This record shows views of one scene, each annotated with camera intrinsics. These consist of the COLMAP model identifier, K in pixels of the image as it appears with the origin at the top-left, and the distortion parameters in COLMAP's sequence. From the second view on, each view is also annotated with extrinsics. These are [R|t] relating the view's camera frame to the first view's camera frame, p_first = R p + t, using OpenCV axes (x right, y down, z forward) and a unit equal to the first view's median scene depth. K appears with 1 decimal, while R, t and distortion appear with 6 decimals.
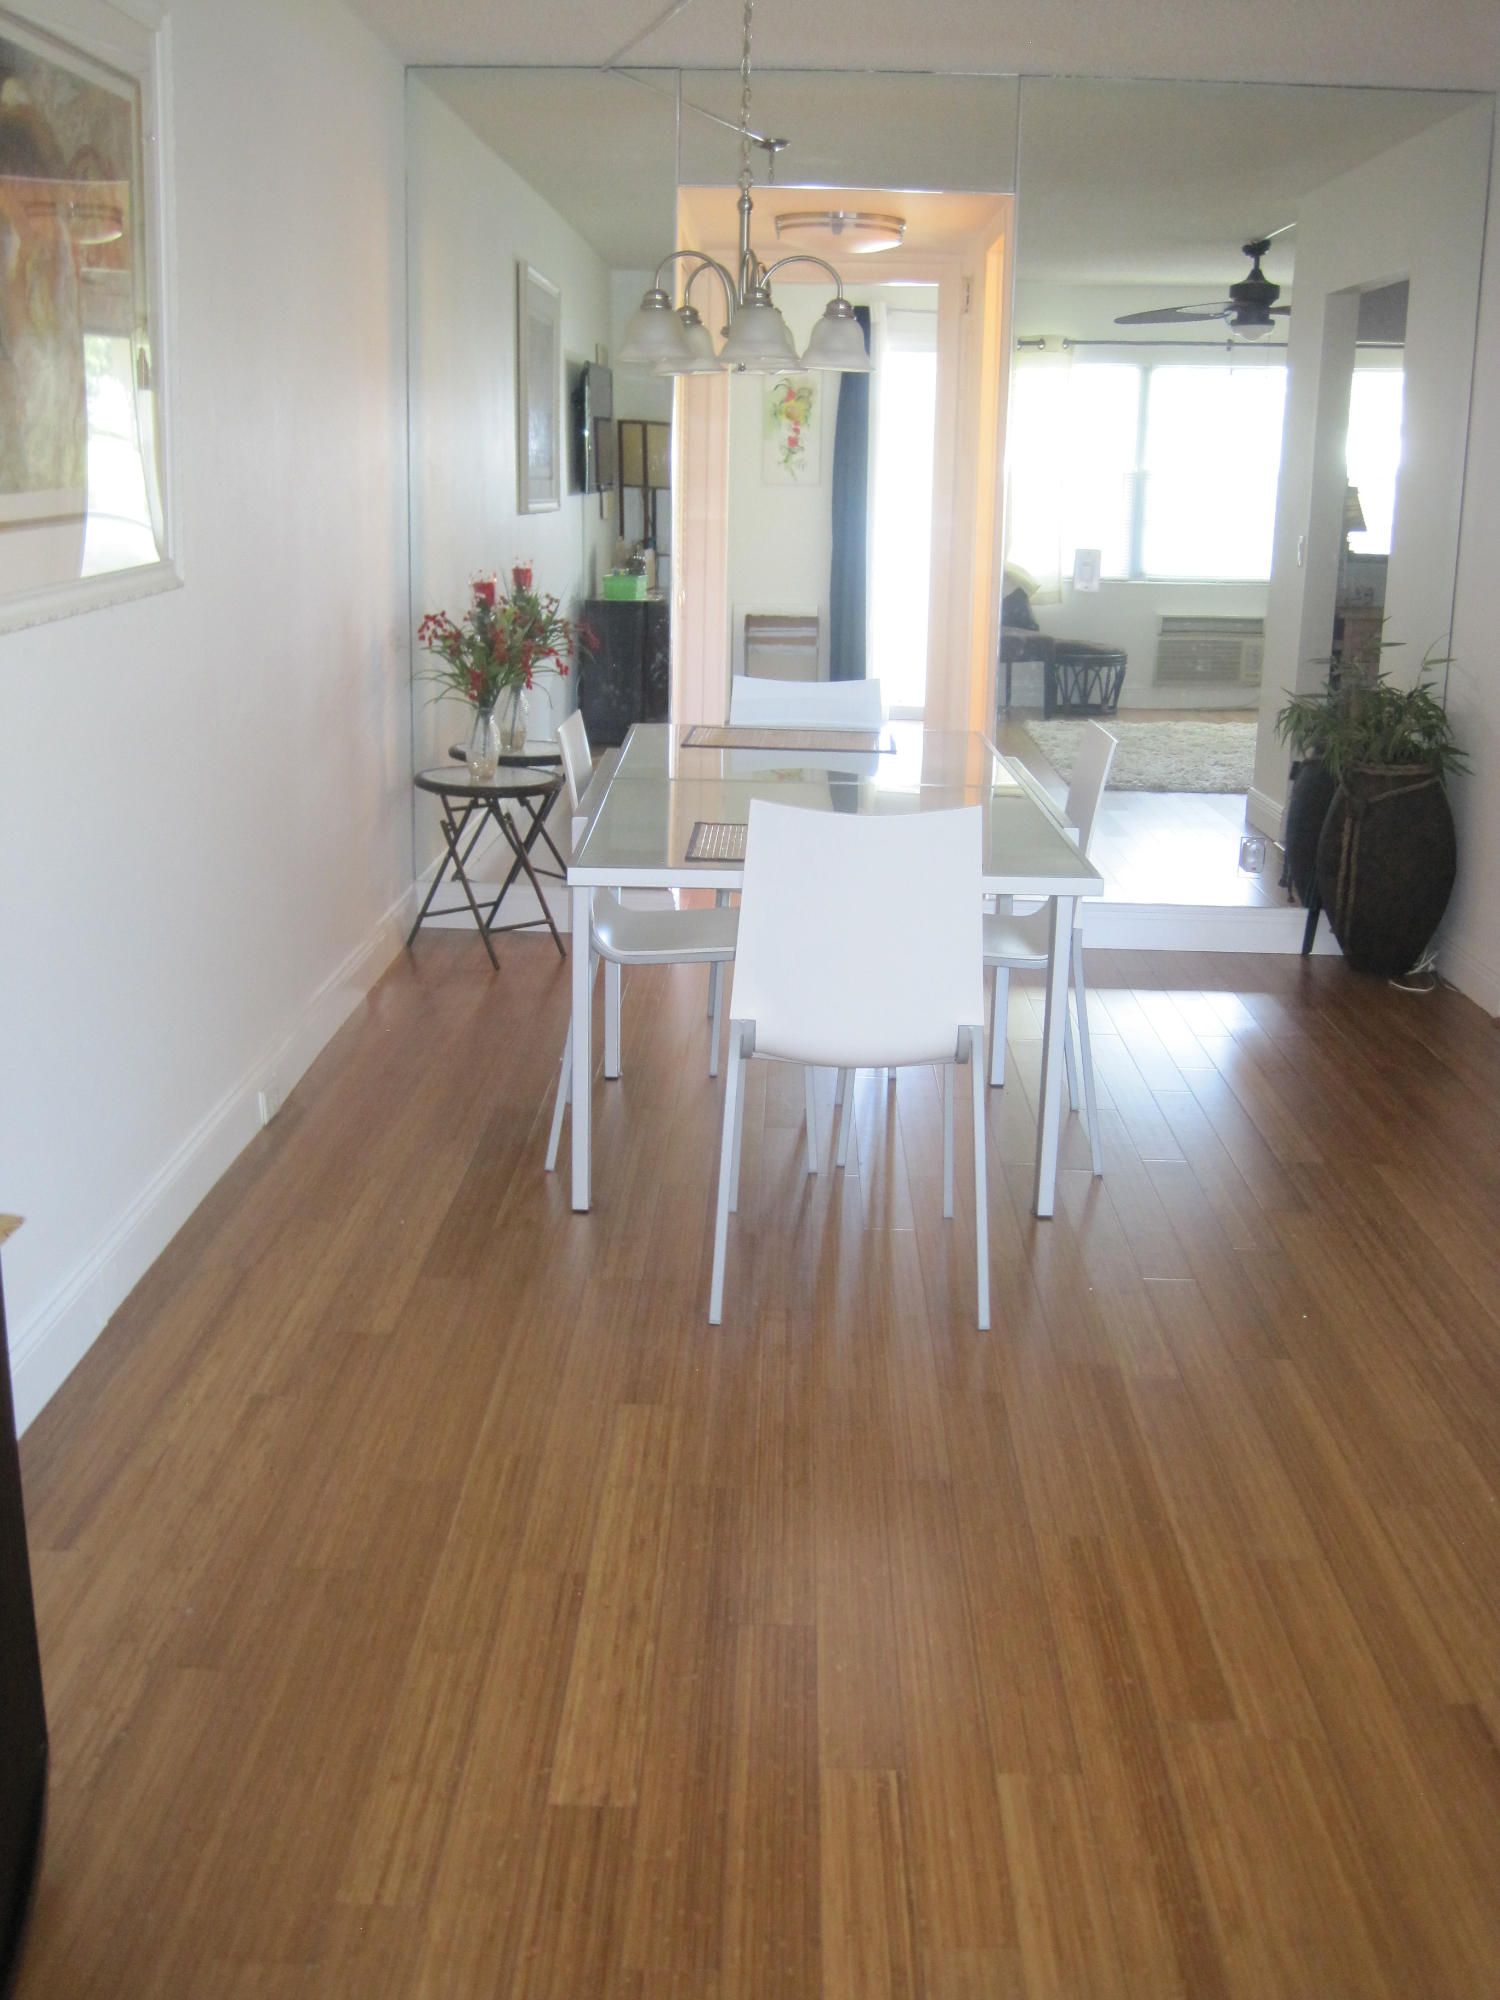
lens RADIAL K [[2067.7, 0, 731.4], [0, 2067.7, 961.8], [0, 0, 1]] dist [-0.134017, 0.000000]
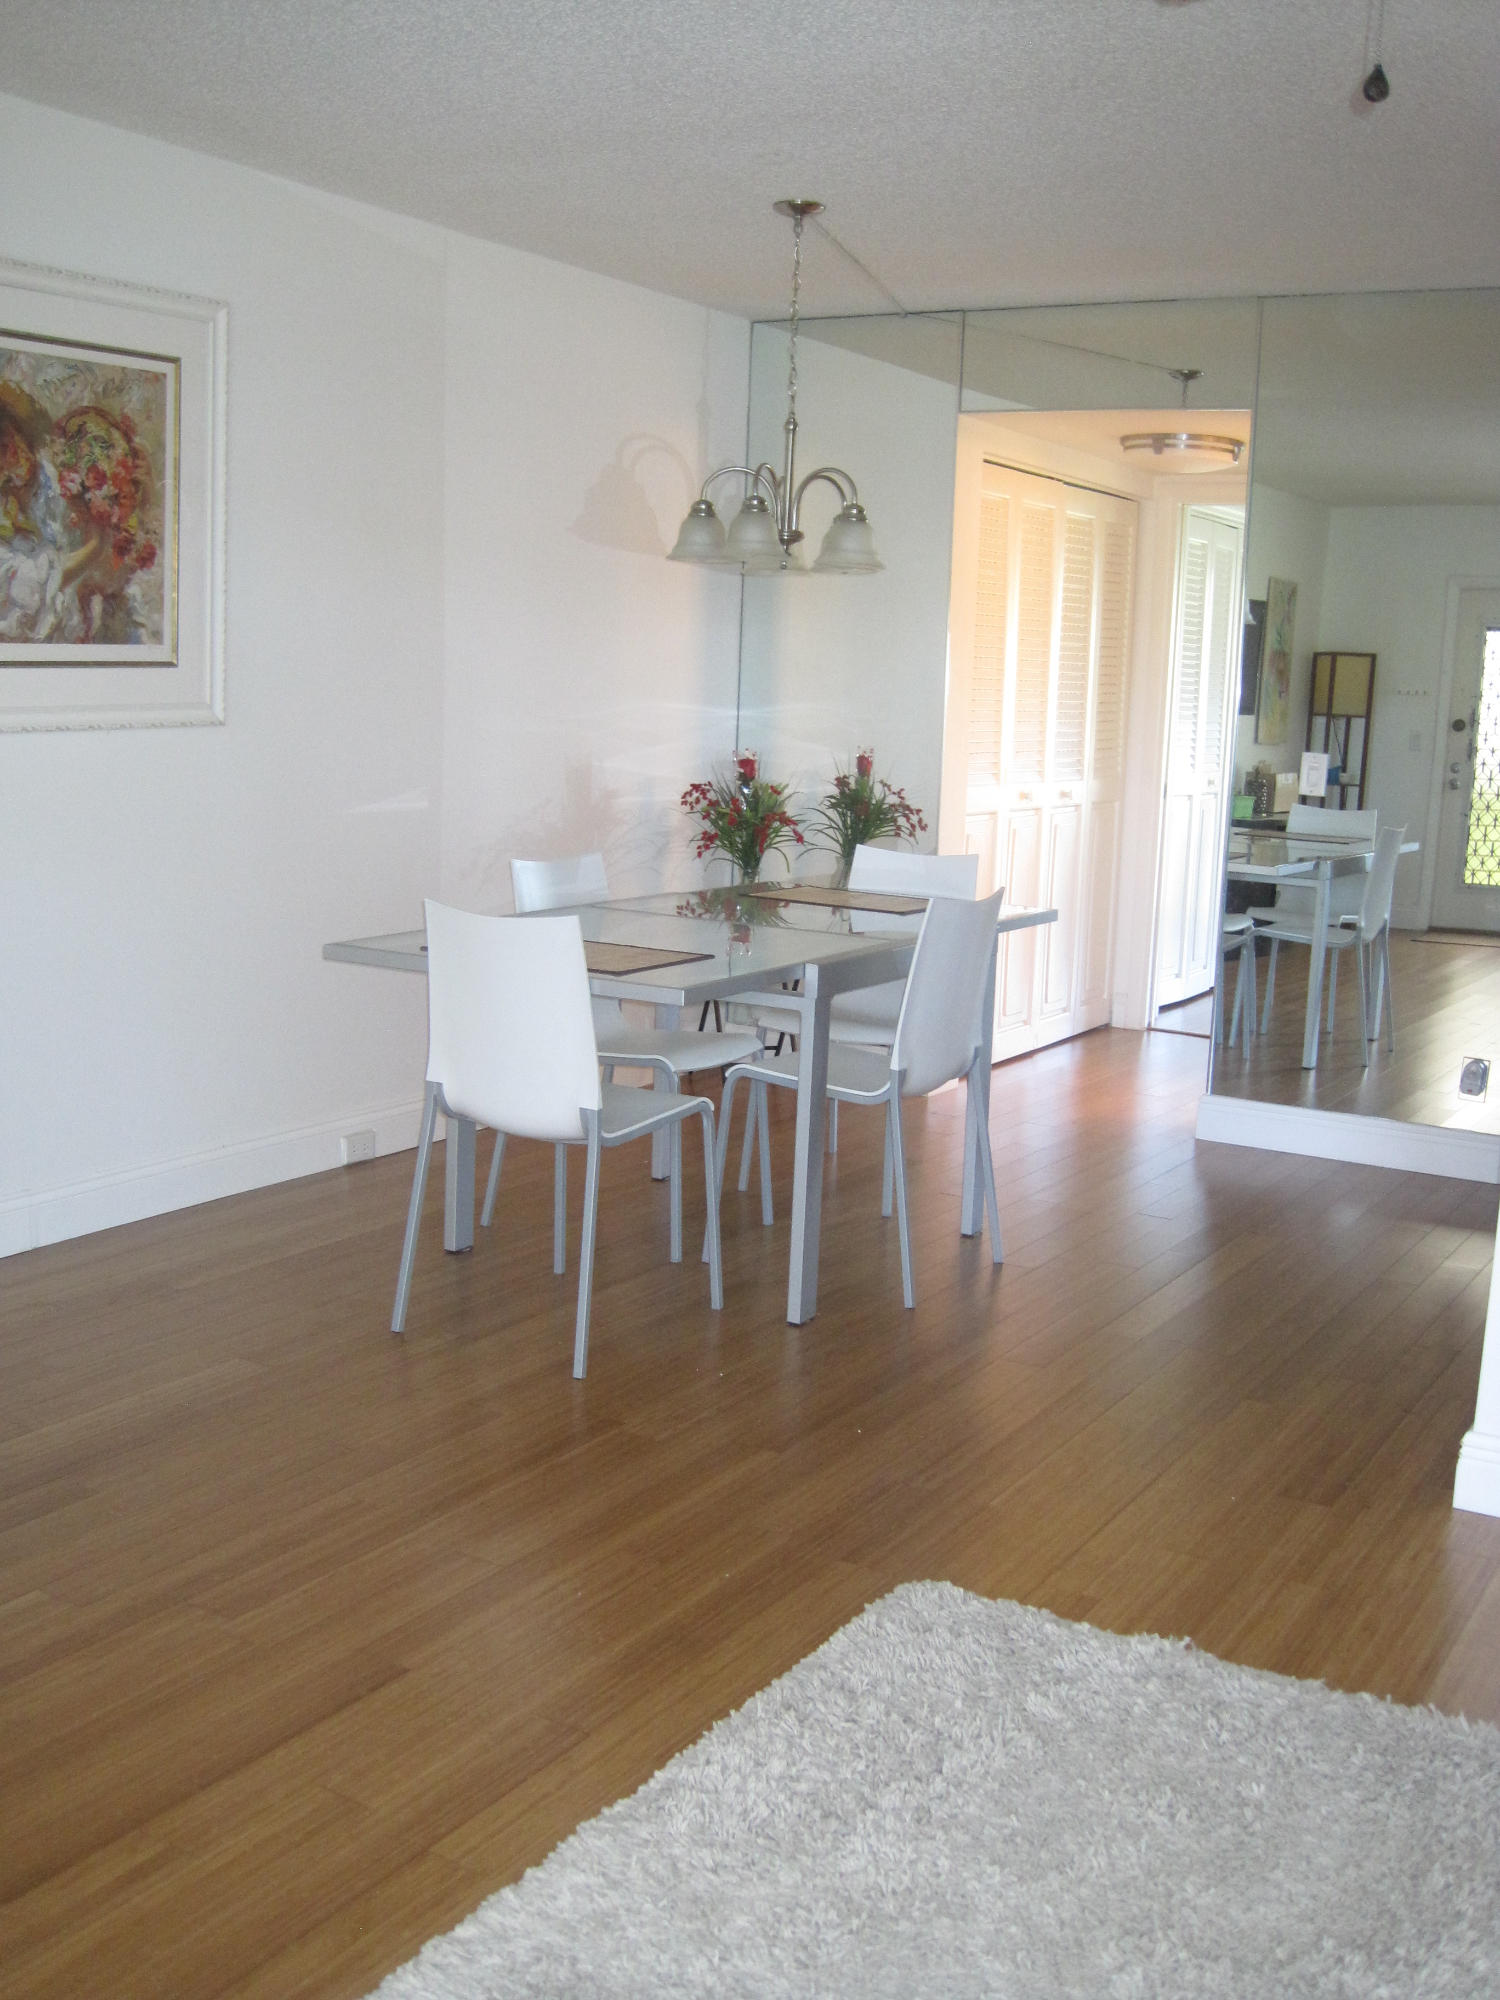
lens RADIAL K [[2067.7, 0, 842.0], [0, 2067.7, 1006.2], [0, 0, 1]] dist [-0.134017, 0.000000]
pose [[0.875575, 0.092617, -0.474120, 0.539382], [-0.138074, 0.988486, -0.061890, 0.017737], [0.462929, 0.119653, 0.878282, 0.029313]]
